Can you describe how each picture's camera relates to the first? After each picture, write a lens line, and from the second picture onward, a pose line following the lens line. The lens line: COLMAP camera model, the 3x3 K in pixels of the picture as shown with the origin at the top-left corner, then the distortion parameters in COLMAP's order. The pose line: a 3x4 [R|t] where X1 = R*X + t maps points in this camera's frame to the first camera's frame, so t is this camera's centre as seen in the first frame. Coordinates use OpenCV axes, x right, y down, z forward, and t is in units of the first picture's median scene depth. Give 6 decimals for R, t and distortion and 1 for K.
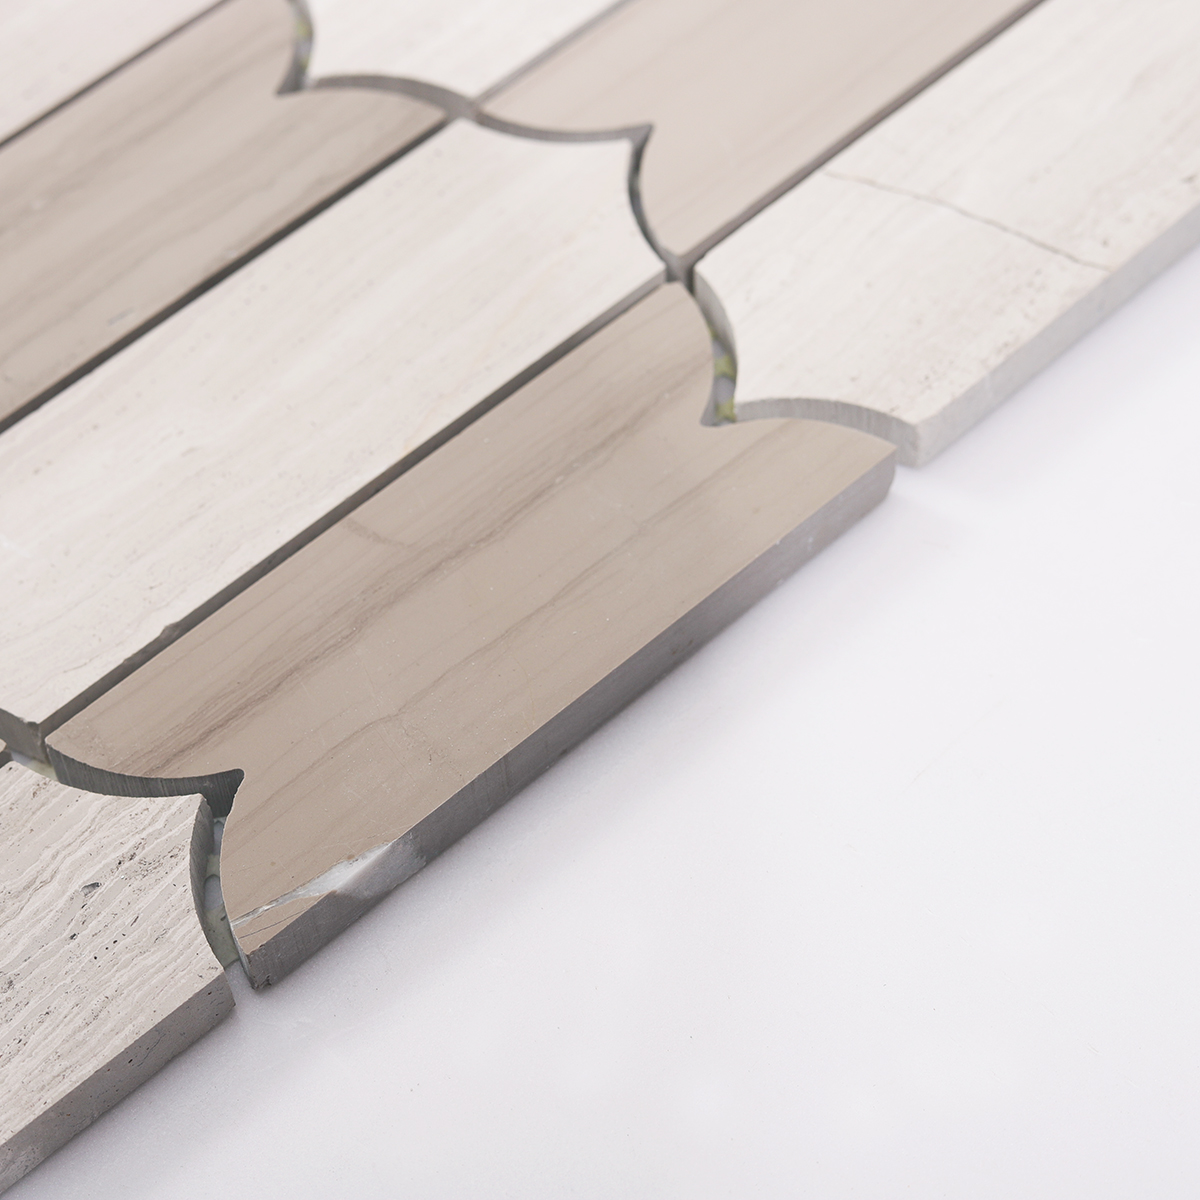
lens RADIAL K [[2436.1, 0, 600.0], [0, 2436.1, 600.0], [0, 0, 1]] dist [-0.105379, -0.035318]
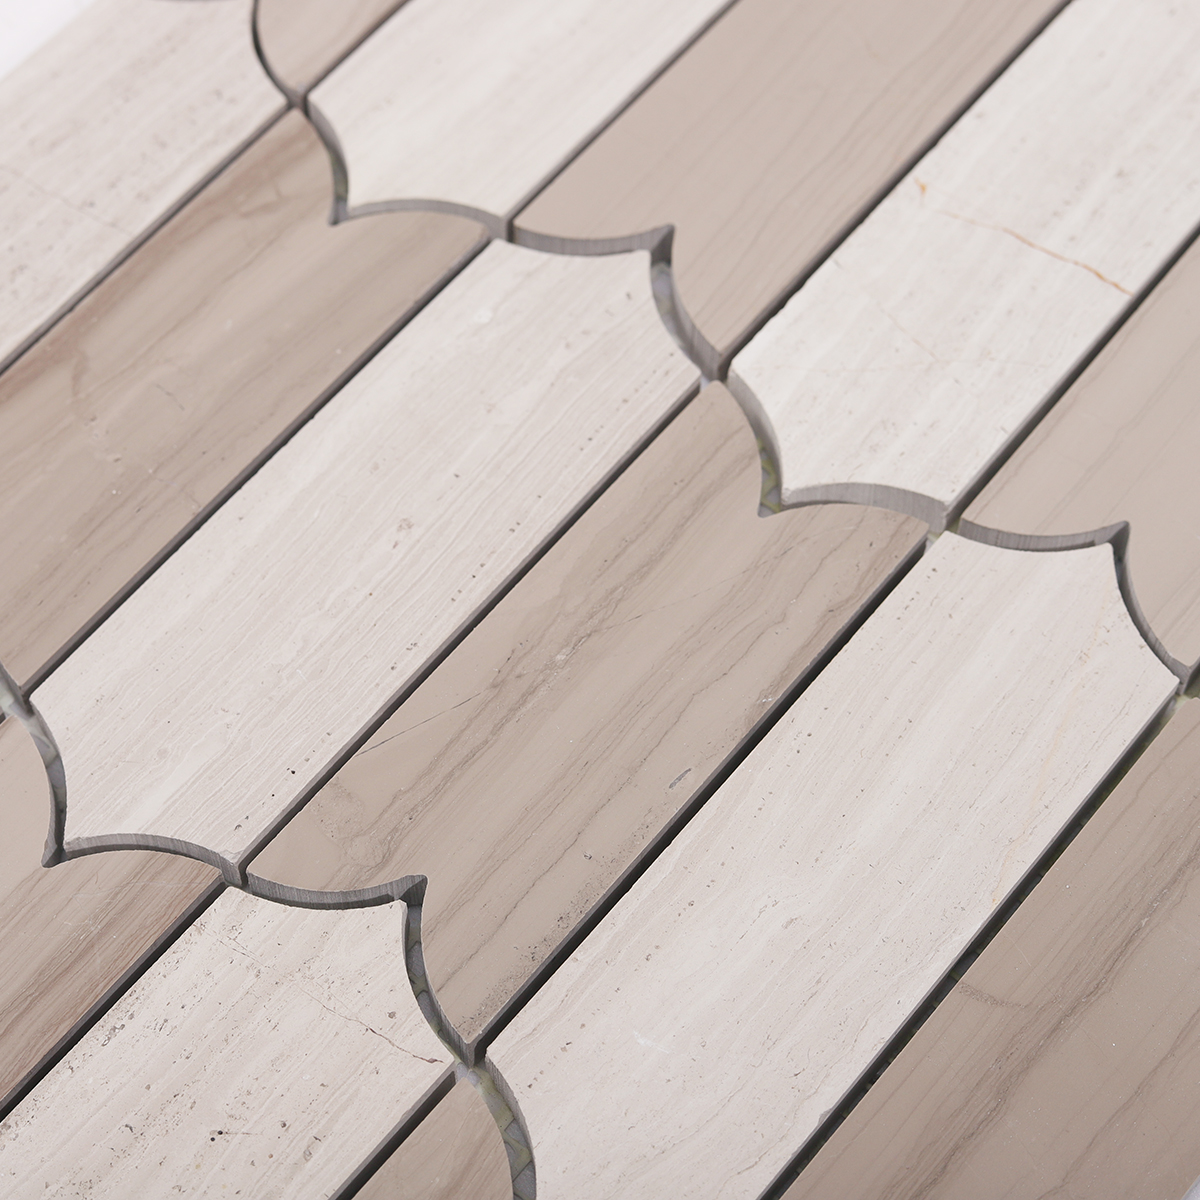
lens RADIAL K [[2436.1, 0, 600.0], [0, 2436.1, 600.0], [0, 0, 1]] dist [-0.105379, -0.035318]
pose [[0.986838, -0.081592, 0.139619, -0.394953], [0.070972, 0.994311, 0.079433, -0.295560], [-0.145306, -0.068478, 0.987014, -0.000532]]
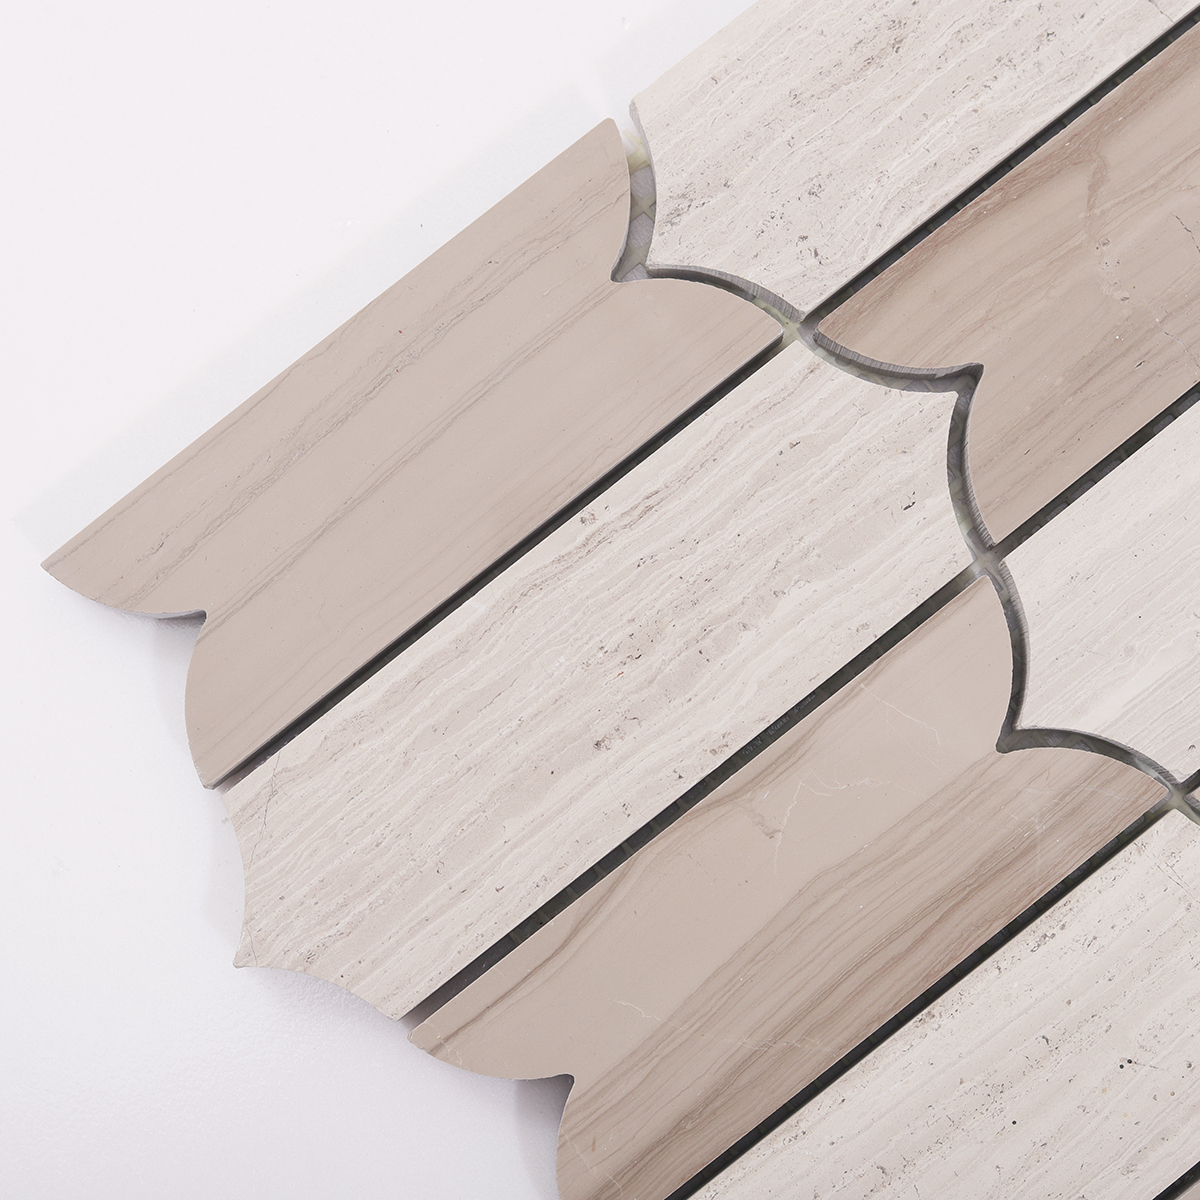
lens RADIAL K [[2436.1, 0, 600.0], [0, 2436.1, 600.0], [0, 0, 1]] dist [-0.105379, -0.035318]
pose [[0.991103, 0.101395, 0.086225, -0.763862], [-0.129198, 0.888594, 0.440124, -0.608865], [-0.031993, -0.447348, 0.893788, 0.172228]]
